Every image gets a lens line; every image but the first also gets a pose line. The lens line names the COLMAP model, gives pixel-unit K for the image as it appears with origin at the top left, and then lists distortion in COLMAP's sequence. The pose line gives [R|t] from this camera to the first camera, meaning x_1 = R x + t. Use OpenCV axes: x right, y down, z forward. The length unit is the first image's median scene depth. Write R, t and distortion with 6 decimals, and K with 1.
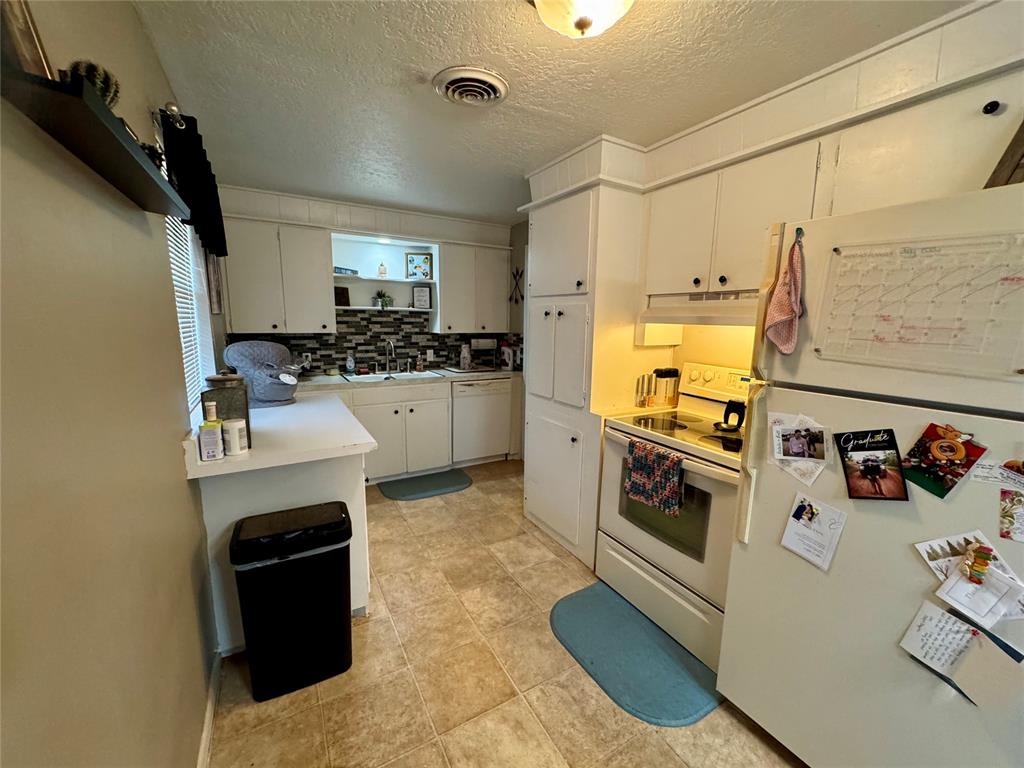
lens RADIAL K [[408.6, 0, 512.0], [0, 408.6, 384.0], [0, 0, 1]] dist [-0.000194, -0.000018]
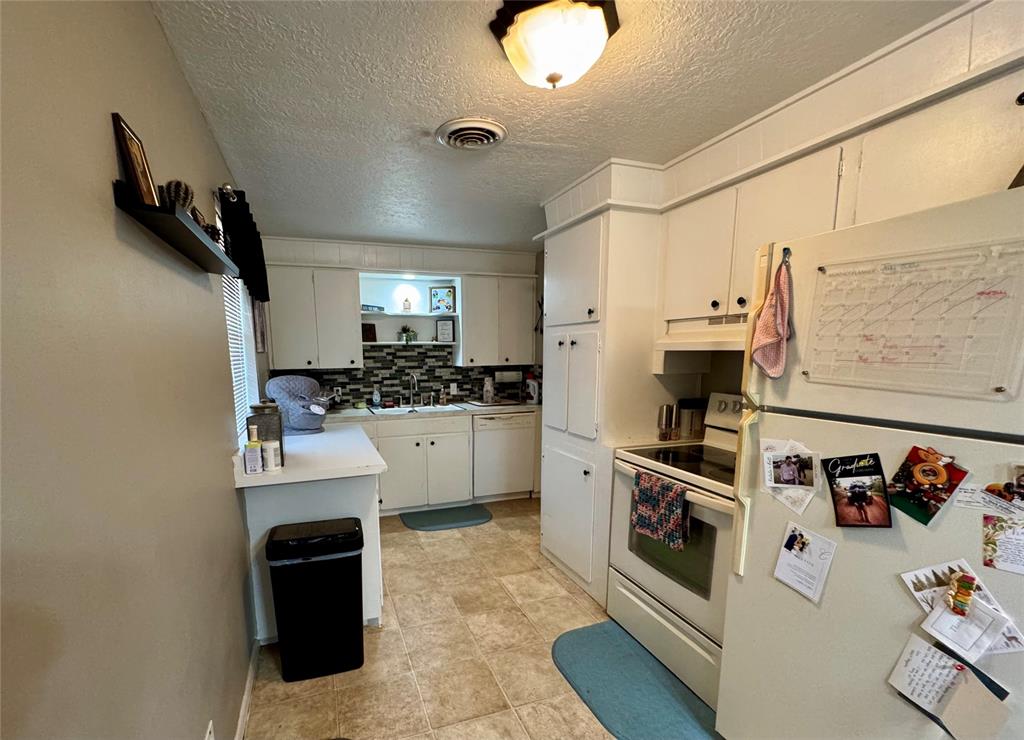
lens RADIAL K [[442.5, 0, 460.9], [0, 442.5, 418.7], [0, 0, 1]] dist [0.001370, 0.000086]
pose [[0.978520, 0.005177, -0.206088, 0.115494], [-0.006605, 0.999959, -0.006241, 0.025837], [0.206047, 0.007468, 0.978514, -0.133073]]
